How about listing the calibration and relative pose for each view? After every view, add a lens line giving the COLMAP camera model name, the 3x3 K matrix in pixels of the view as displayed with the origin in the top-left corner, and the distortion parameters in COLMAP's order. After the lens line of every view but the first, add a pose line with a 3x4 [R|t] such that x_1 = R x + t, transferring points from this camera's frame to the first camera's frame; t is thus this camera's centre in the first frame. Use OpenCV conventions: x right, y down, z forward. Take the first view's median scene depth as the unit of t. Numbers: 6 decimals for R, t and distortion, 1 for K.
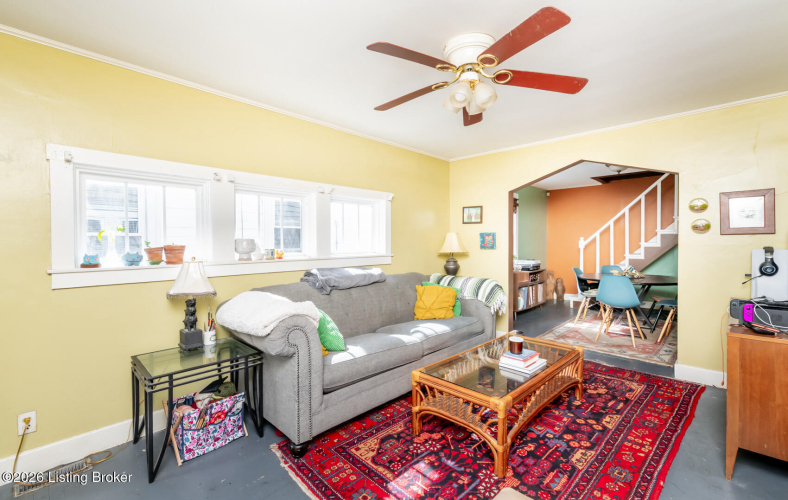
lens RADIAL K [[343.9, 0, 396.6], [0, 343.9, 243.7], [0, 0, 1]] dist [0.005174, -0.001399]
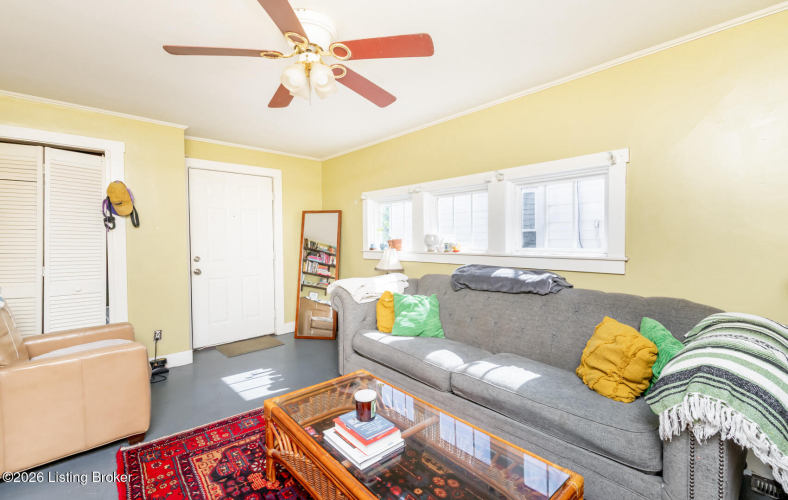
lens RADIAL K [[343.9, 0, 390.0], [0, 343.9, 248.6], [0, 0, 1]] dist [0.005174, -0.001399]
pose [[-0.086845, 0.035300, -0.995596, 0.803905], [0.003179, 0.999377, 0.035156, -0.005320], [0.996217, -0.000112, -0.086903, 0.934597]]
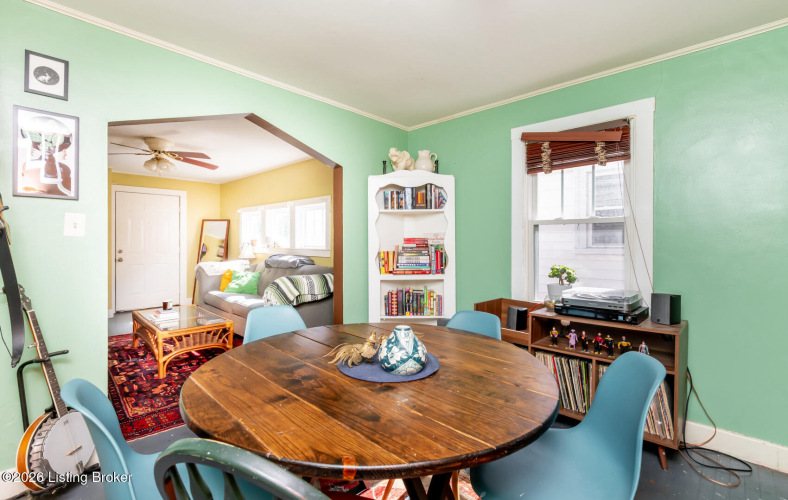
lens RADIAL K [[361.4, 0, 394.0], [0, 361.4, 240.1], [0, 0, 1]] dist [0.001092, -0.000397]
pose [[-0.017452, 0.003032, -0.999843, 1.645401], [-0.007379, 0.999968, 0.003161, -0.004283], [0.999820, 0.007433, -0.017429, 1.729362]]
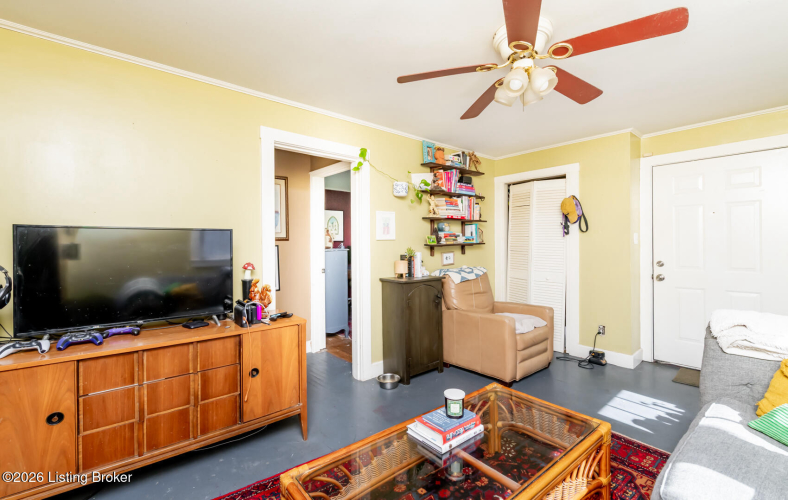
lens RADIAL K [[343.9, 0, 398.1], [0, 343.9, 243.4], [0, 0, 1]] dist [0.005174, -0.001399]
pose [[-0.994464, 0.013168, 0.104247, 0.322937], [0.013555, 0.999904, 0.003009, -0.007883], [-0.104197, 0.004405, -0.994547, 1.411049]]
